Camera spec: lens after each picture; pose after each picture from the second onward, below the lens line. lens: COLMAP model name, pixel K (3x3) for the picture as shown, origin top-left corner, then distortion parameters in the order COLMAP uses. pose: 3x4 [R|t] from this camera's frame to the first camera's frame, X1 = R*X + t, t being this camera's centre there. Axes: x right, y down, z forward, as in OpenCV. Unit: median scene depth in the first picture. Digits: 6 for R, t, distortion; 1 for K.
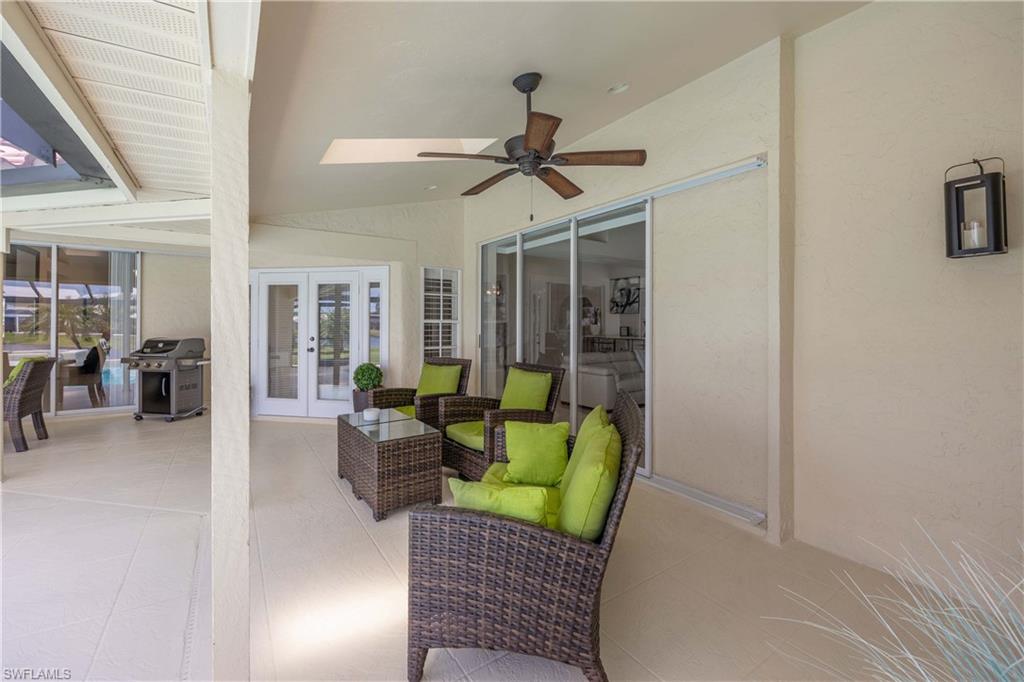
lens RADIAL K [[386.8, 0, 533.1], [0, 386.8, 321.7], [0, 0, 1]] dist [-0.003045, 0.000242]
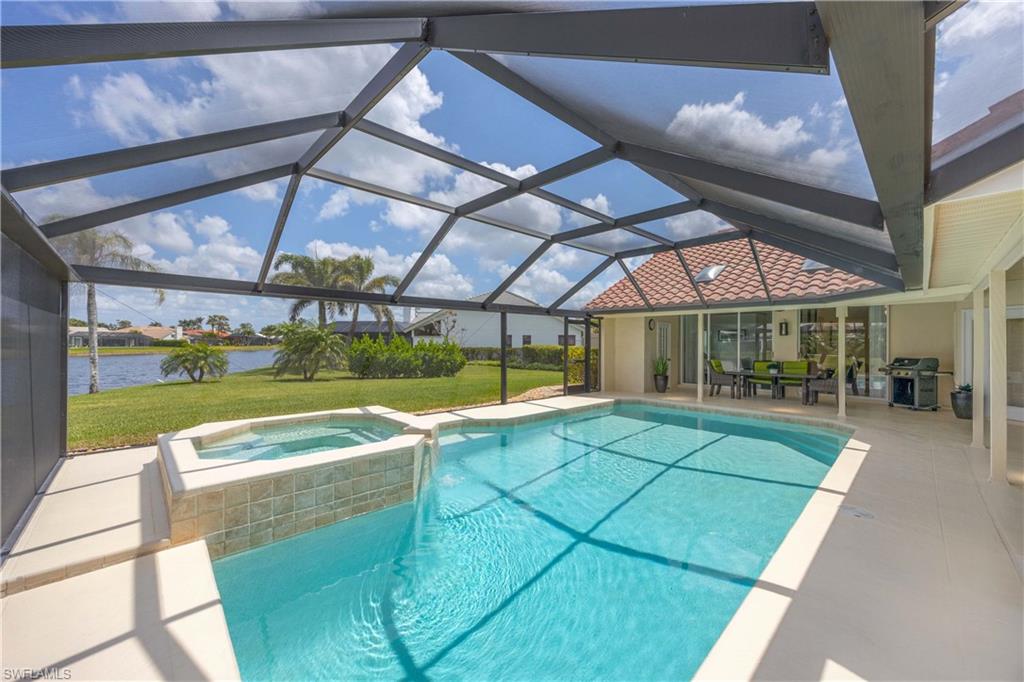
lens RADIAL K [[386.8, 0, 518.1], [0, 386.8, 342.8], [0, 0, 1]] dist [-0.003045, 0.000242]
pose [[0.121514, -0.003802, -0.992582, 0.415012], [-0.000375, 0.999992, -0.003876, -0.007936], [0.992590, 0.000843, 0.121512, -0.784183]]
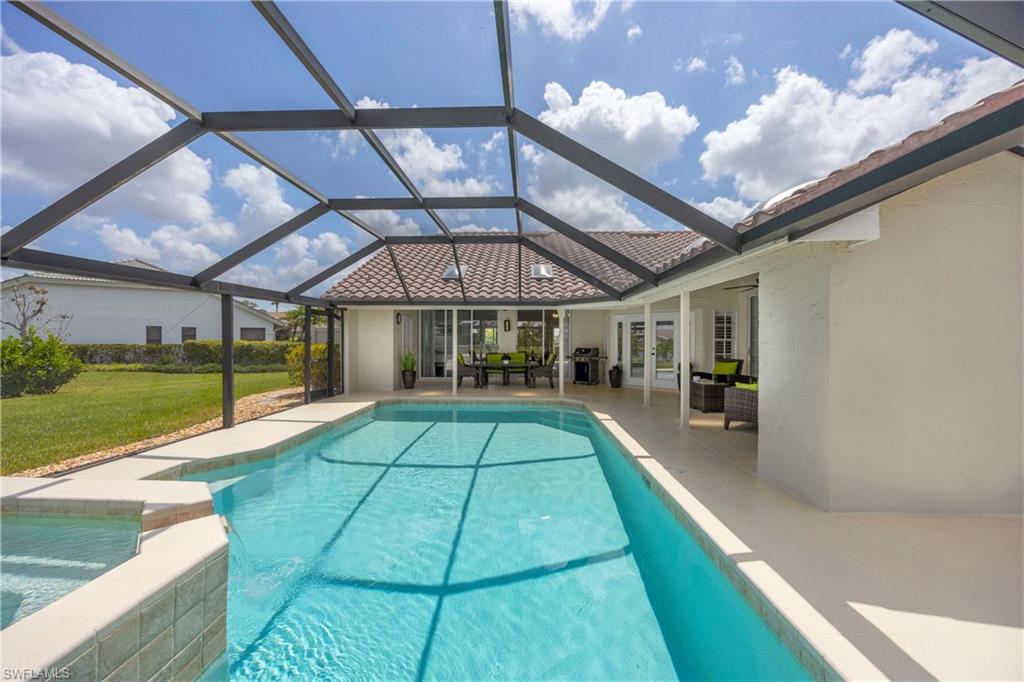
lens RADIAL K [[386.8, 0, 519.4], [0, 386.8, 338.6], [0, 0, 1]] dist [-0.003045, 0.000242]
pose [[0.770580, -0.001671, -0.637341, 0.166213], [0.003307, 0.999994, 0.001378, -0.012088], [0.637335, -0.003169, 0.770581, -0.963763]]
